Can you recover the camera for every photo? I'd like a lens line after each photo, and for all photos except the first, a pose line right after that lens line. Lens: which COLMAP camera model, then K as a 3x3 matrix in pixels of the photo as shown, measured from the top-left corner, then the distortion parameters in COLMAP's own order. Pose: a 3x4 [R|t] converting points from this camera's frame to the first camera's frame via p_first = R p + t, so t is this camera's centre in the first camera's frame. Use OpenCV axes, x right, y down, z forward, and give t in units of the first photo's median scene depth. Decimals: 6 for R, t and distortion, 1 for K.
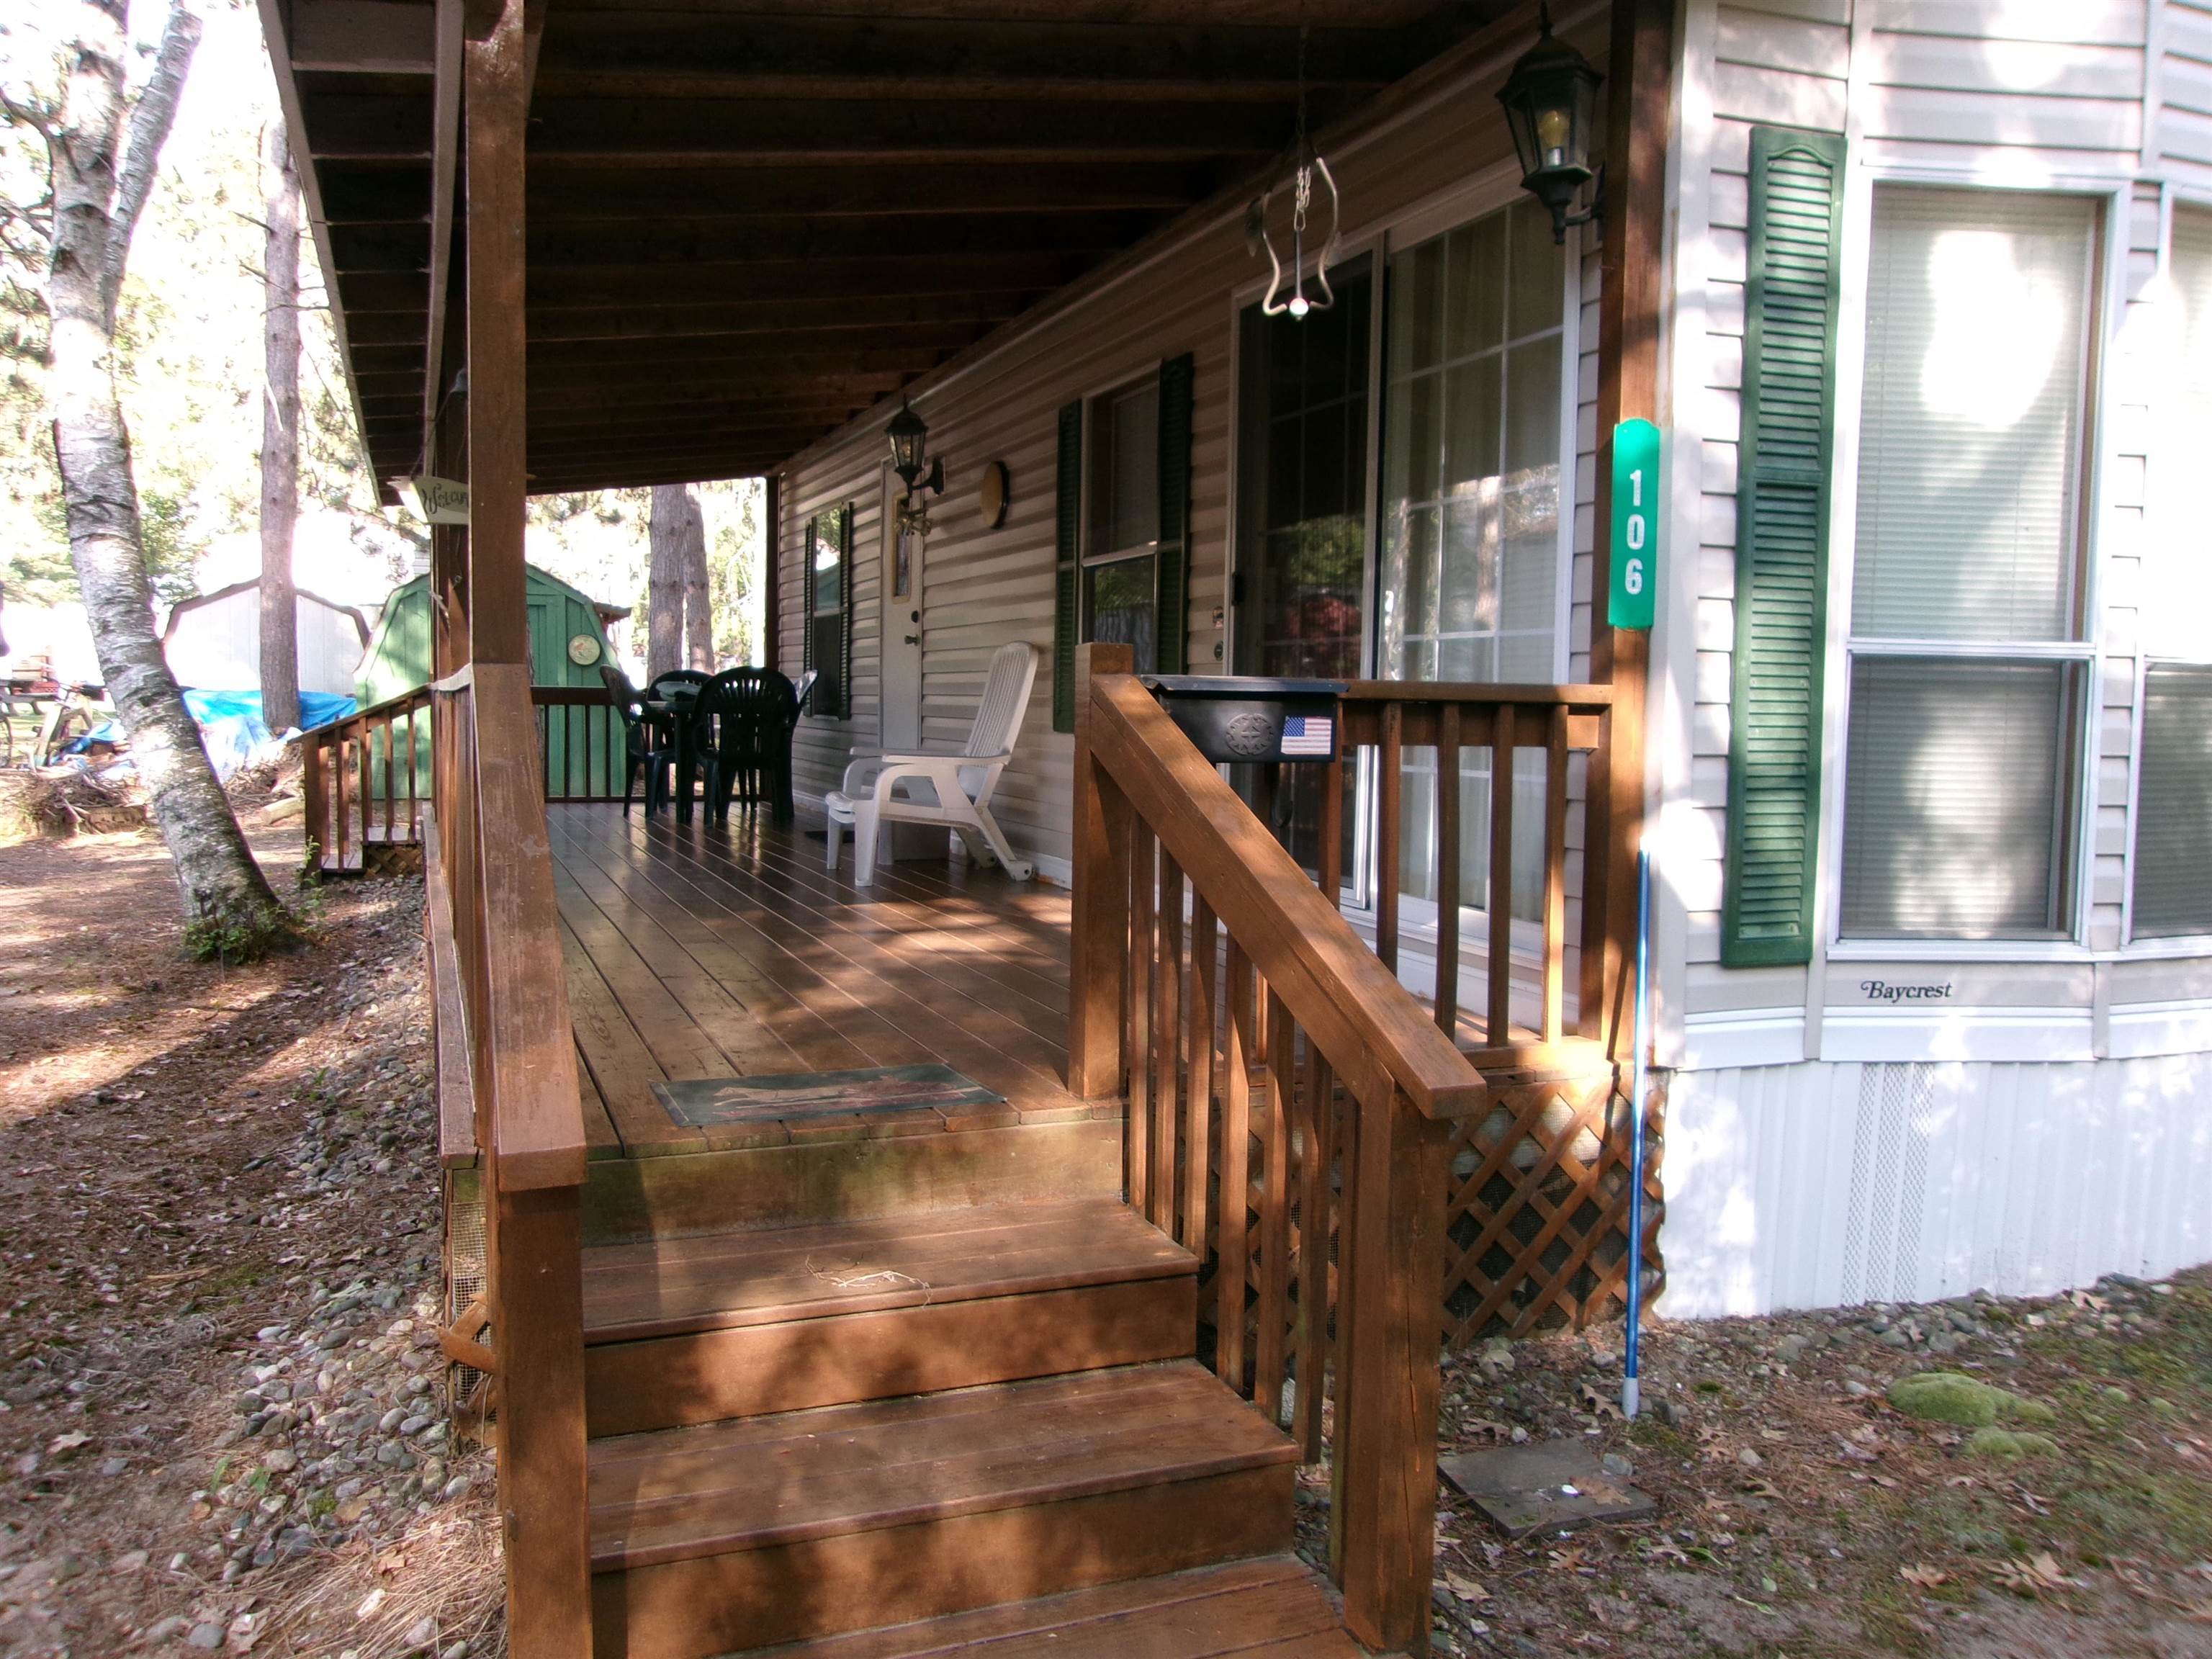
lens RADIAL K [[1753.8, 0, 1105.9], [0, 1753.8, 832.1], [0, 0, 1]] dist [-0.017604, 0.051760]
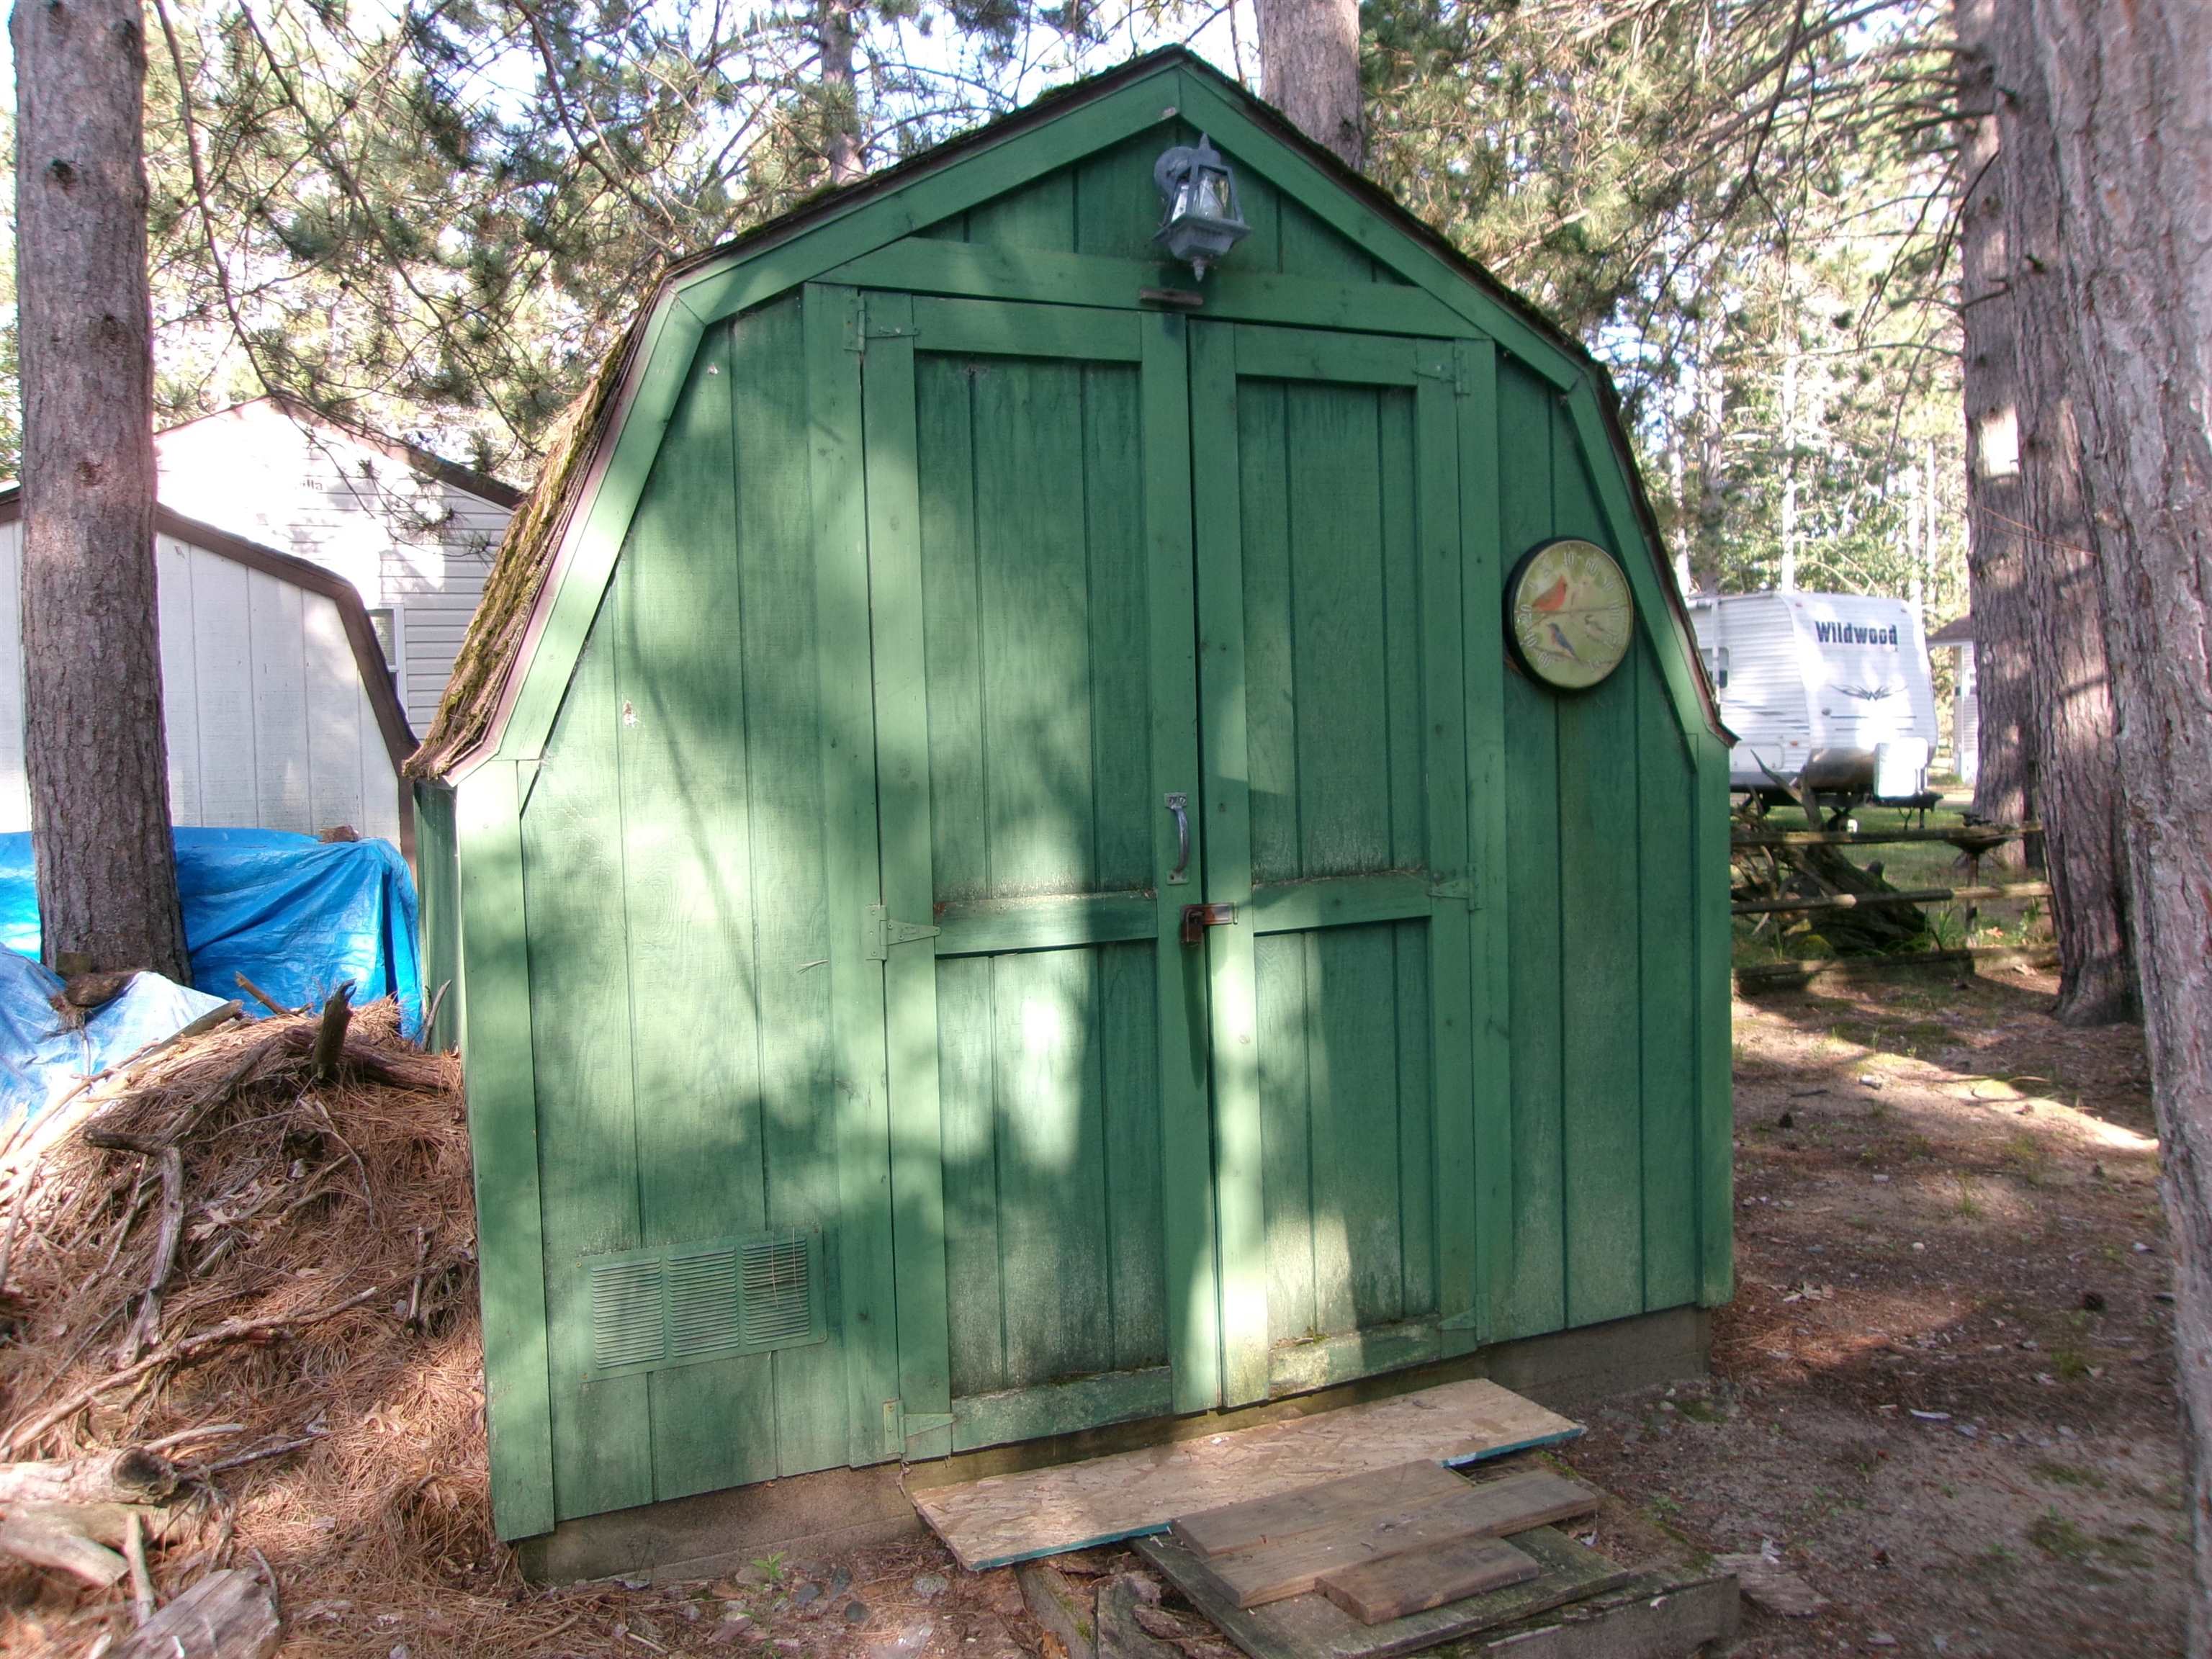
lens RADIAL K [[1753.8, 0, 1108.0], [0, 1753.8, 818.7], [0, 0, 1]] dist [-0.017604, 0.051760]
pose [[0.998731, -0.041301, 0.028831, -0.641519], [0.042078, 0.998753, -0.026853, -0.139264], [-0.027686, 0.028032, 0.999224, 1.439707]]
